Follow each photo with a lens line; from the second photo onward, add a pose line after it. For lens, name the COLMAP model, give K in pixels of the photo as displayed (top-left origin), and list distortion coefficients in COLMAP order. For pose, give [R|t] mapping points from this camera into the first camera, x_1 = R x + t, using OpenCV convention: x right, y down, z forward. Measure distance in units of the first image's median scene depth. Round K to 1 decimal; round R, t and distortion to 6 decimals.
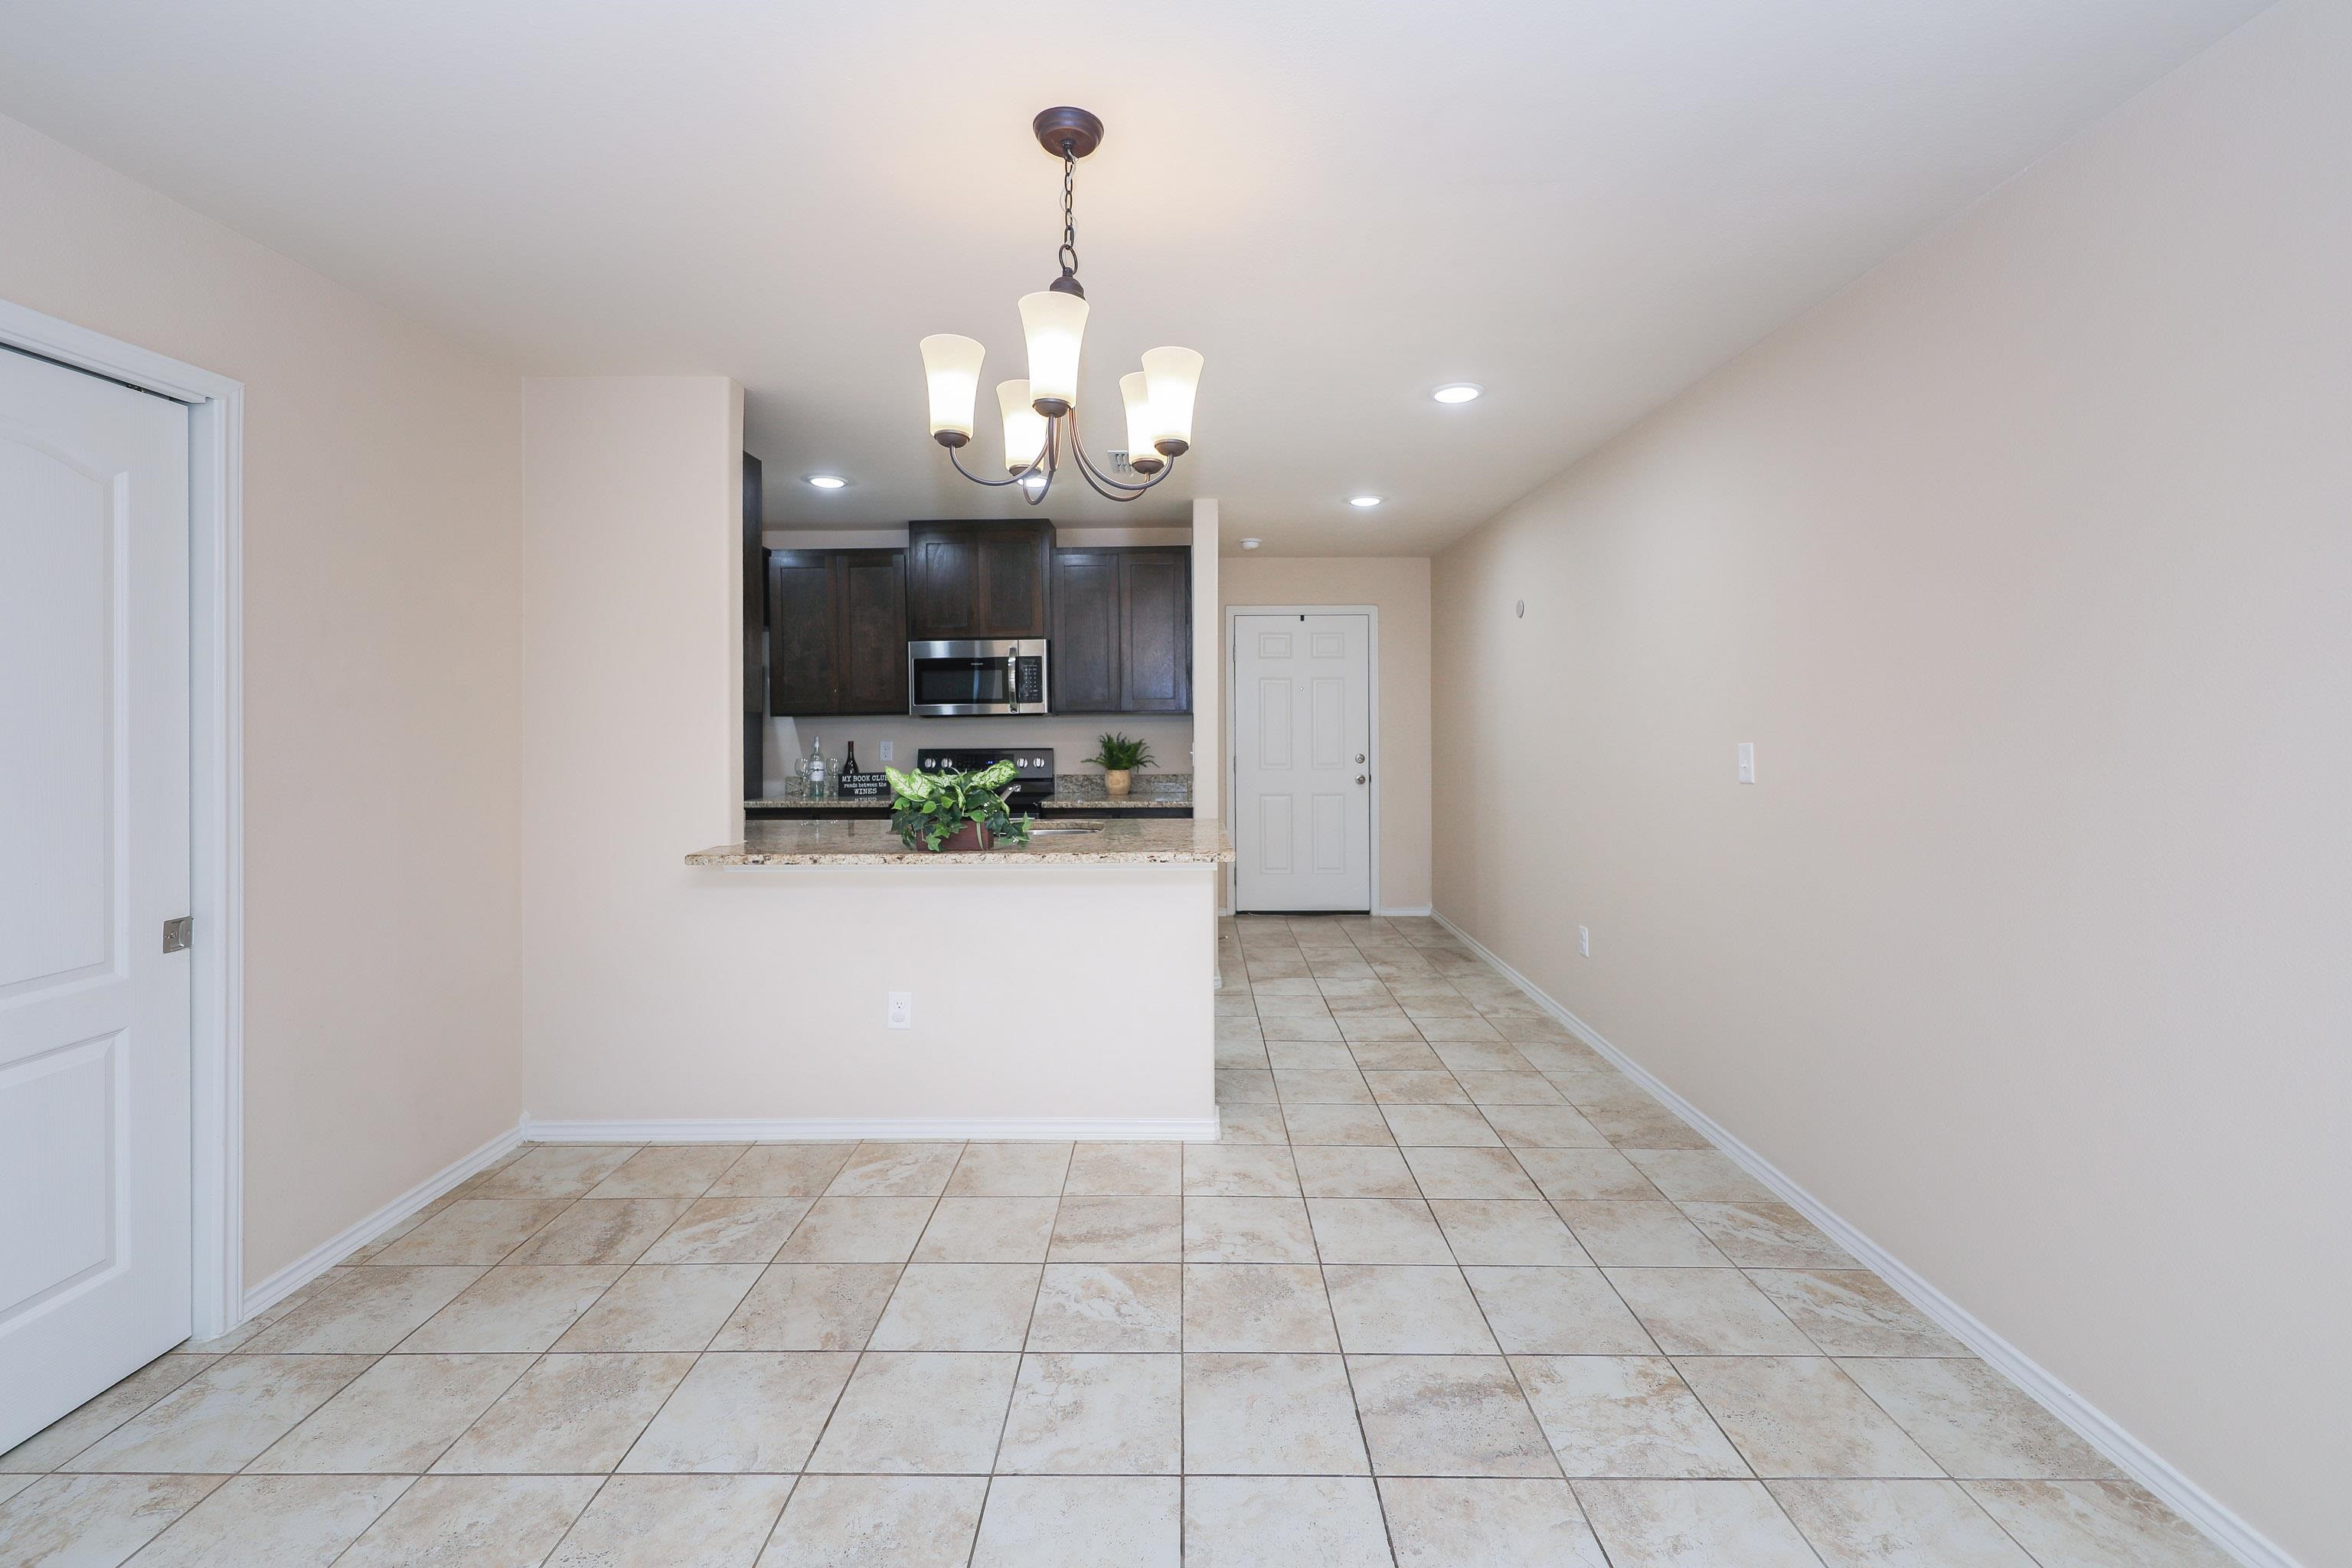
lens RADIAL K [[997.6, 0, 1180.2], [0, 997.6, 718.8], [0, 0, 1]] dist [0.014056, -0.006347]
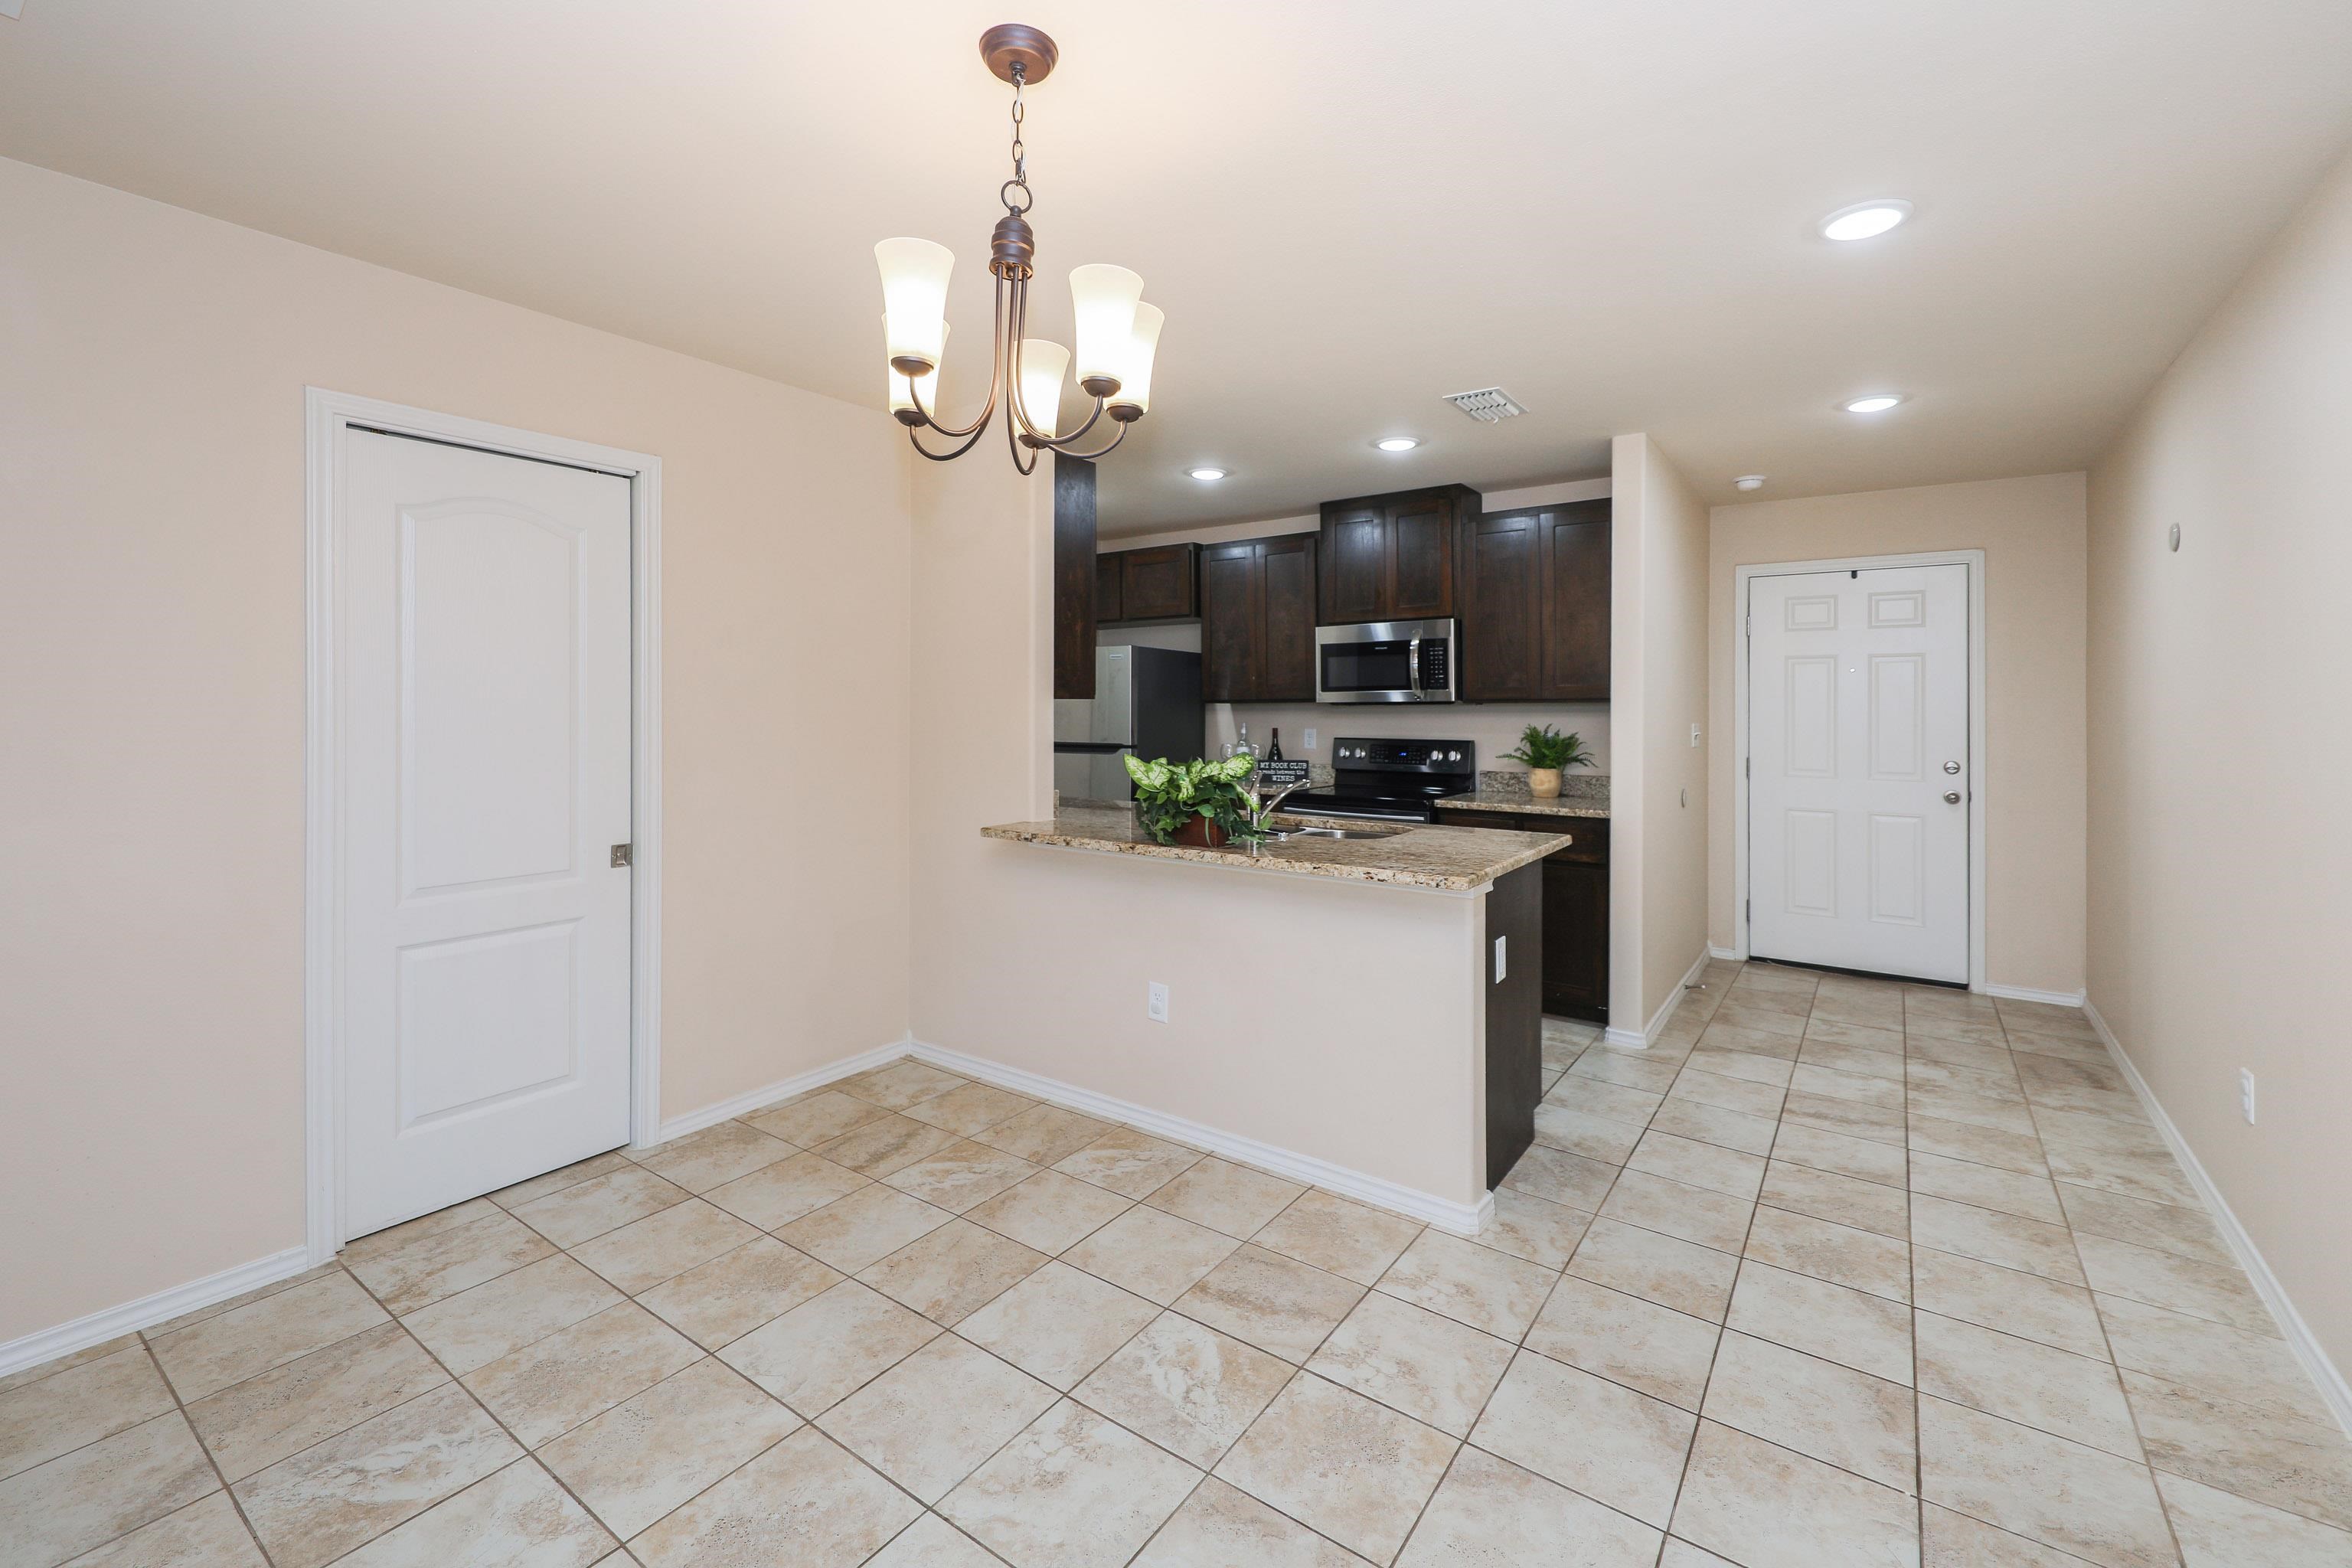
lens RADIAL K [[1005.7, 0, 1164.0], [0, 1005.7, 705.2], [0, 0, 1]] dist [0.014476, -0.006445]
pose [[0.815001, 0.007930, -0.579405, 0.312905], [-0.008046, 0.999965, 0.002368, -0.003804], [0.579403, 0.002732, 0.815037, 0.202710]]
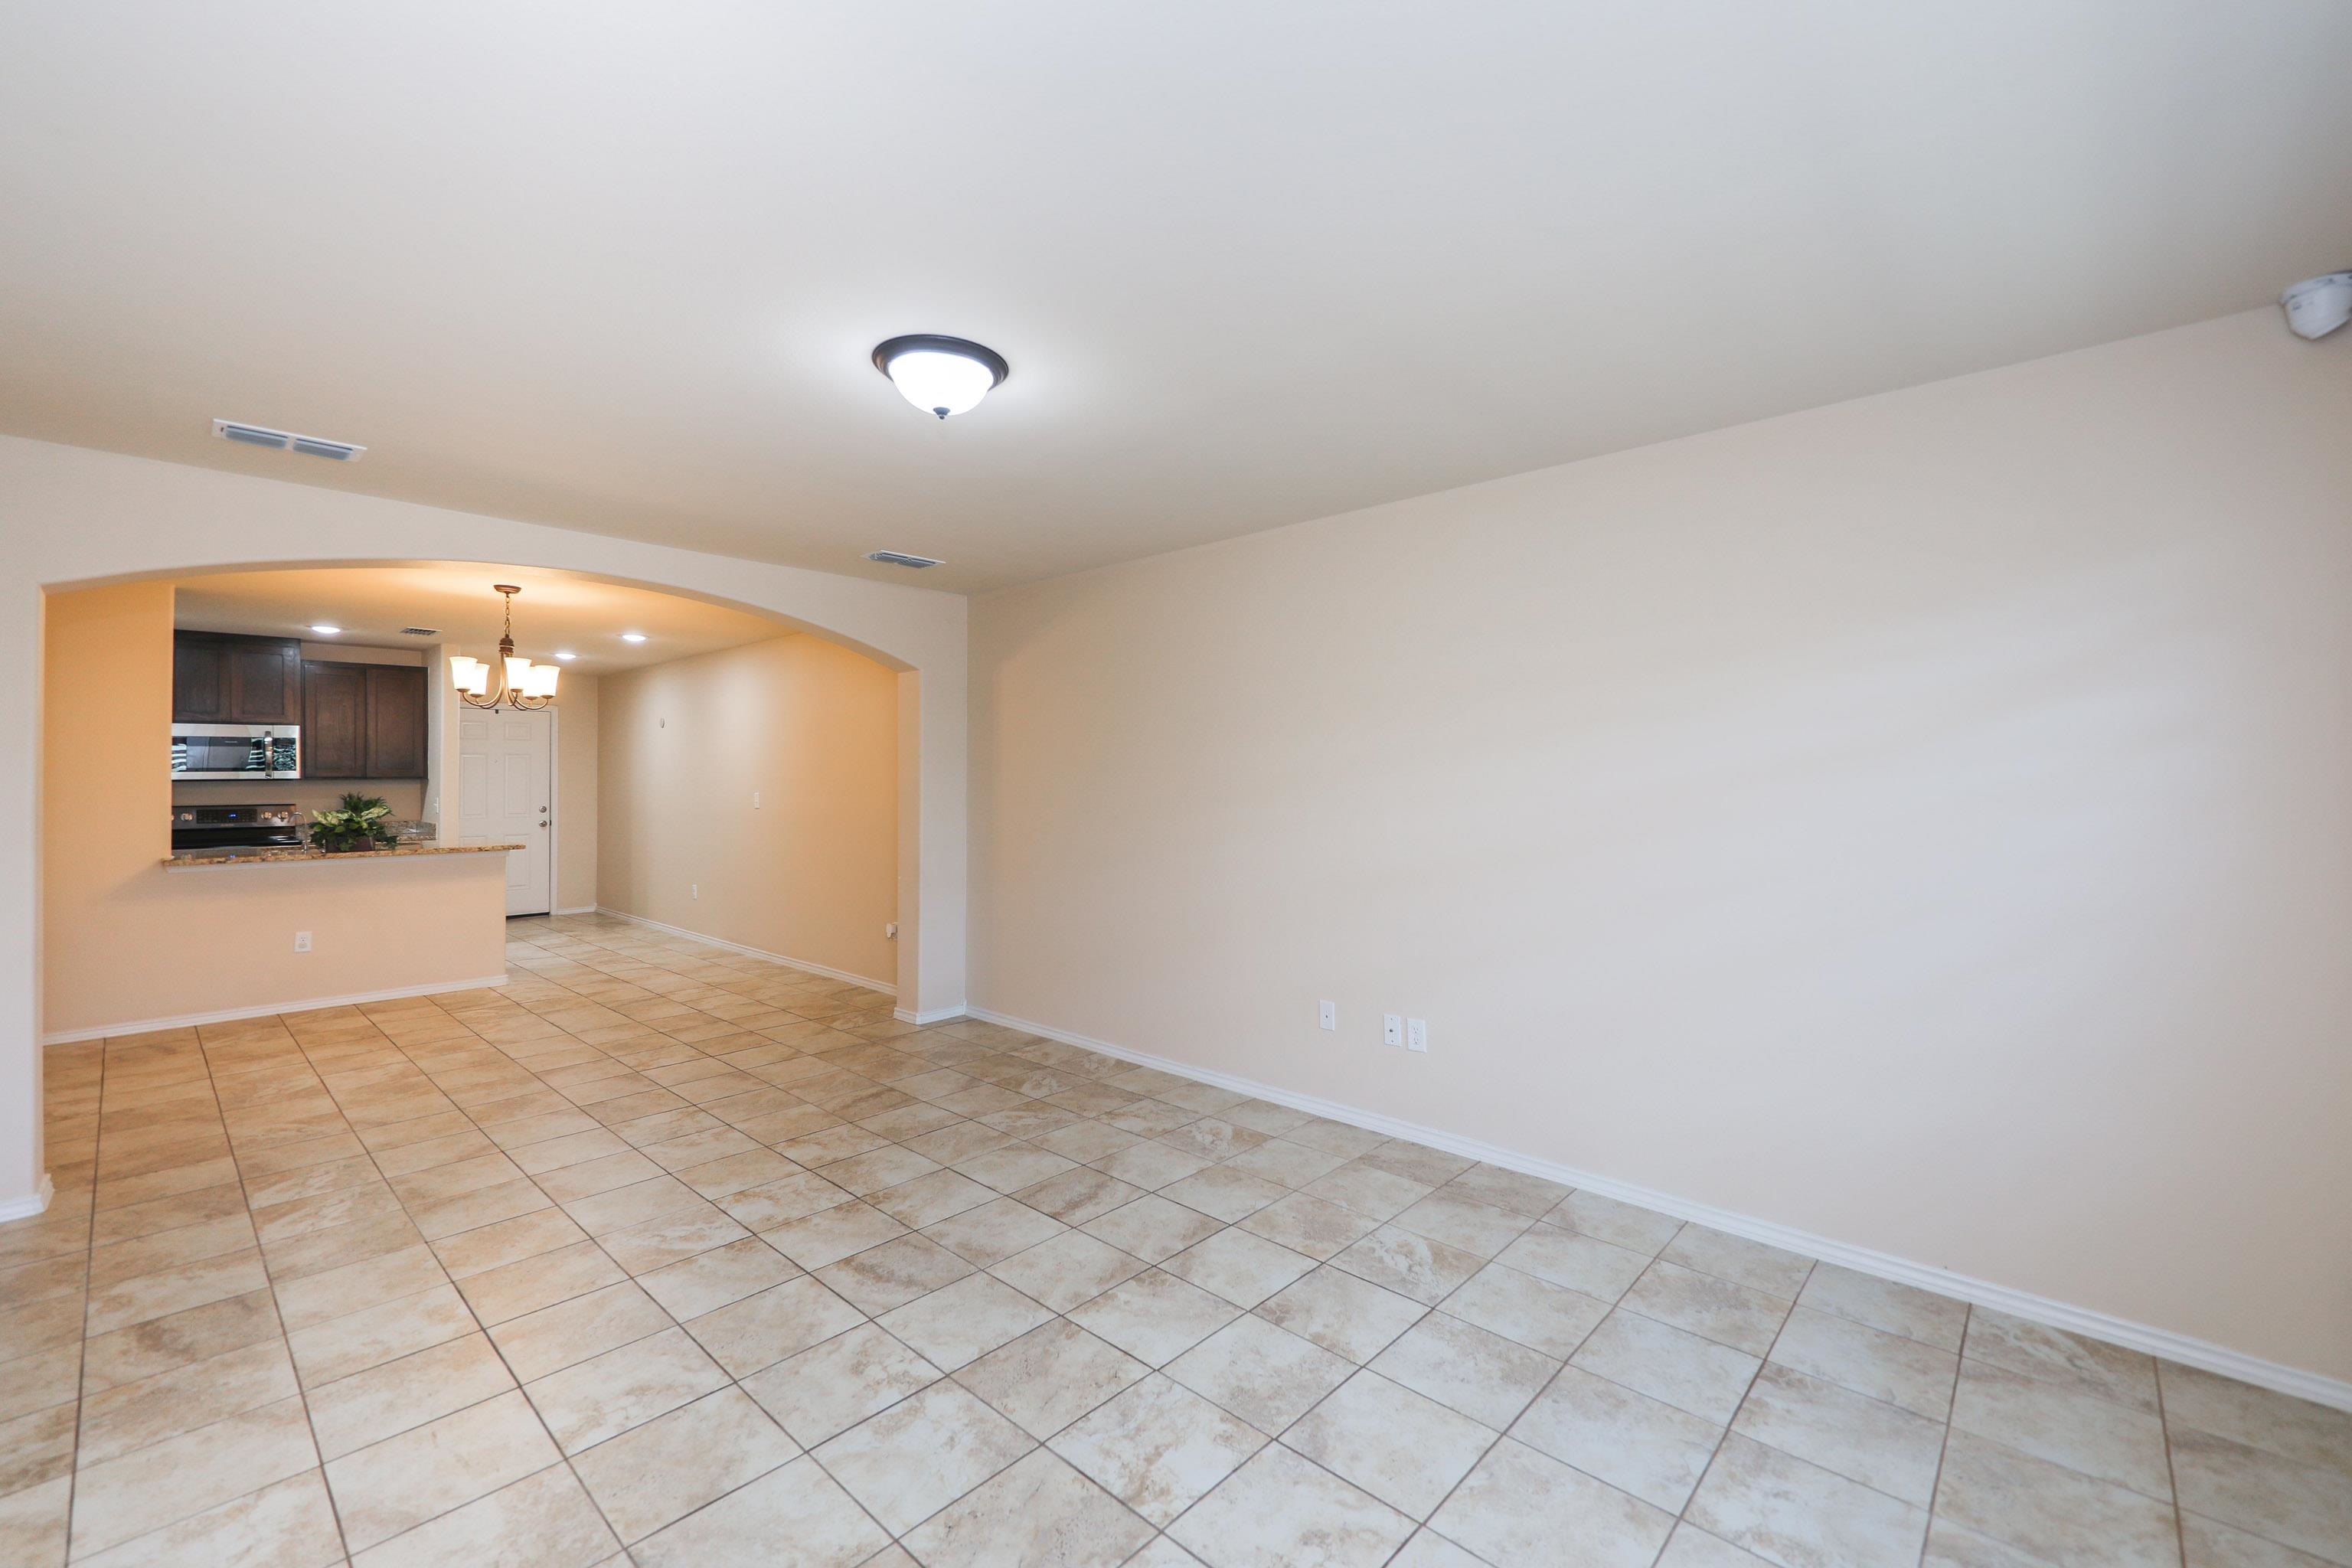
lens RADIAL K [[959.0, 0, 1176.0], [0, 959.0, 784.0], [0, 0, 1]] dist [0.001396, -0.004852]
pose [[0.673878, 0.001457, 0.738841, -0.526460], [-0.003704, 0.999992, 0.001406, -0.007660], [-0.738833, -0.003684, 0.673878, -1.445384]]
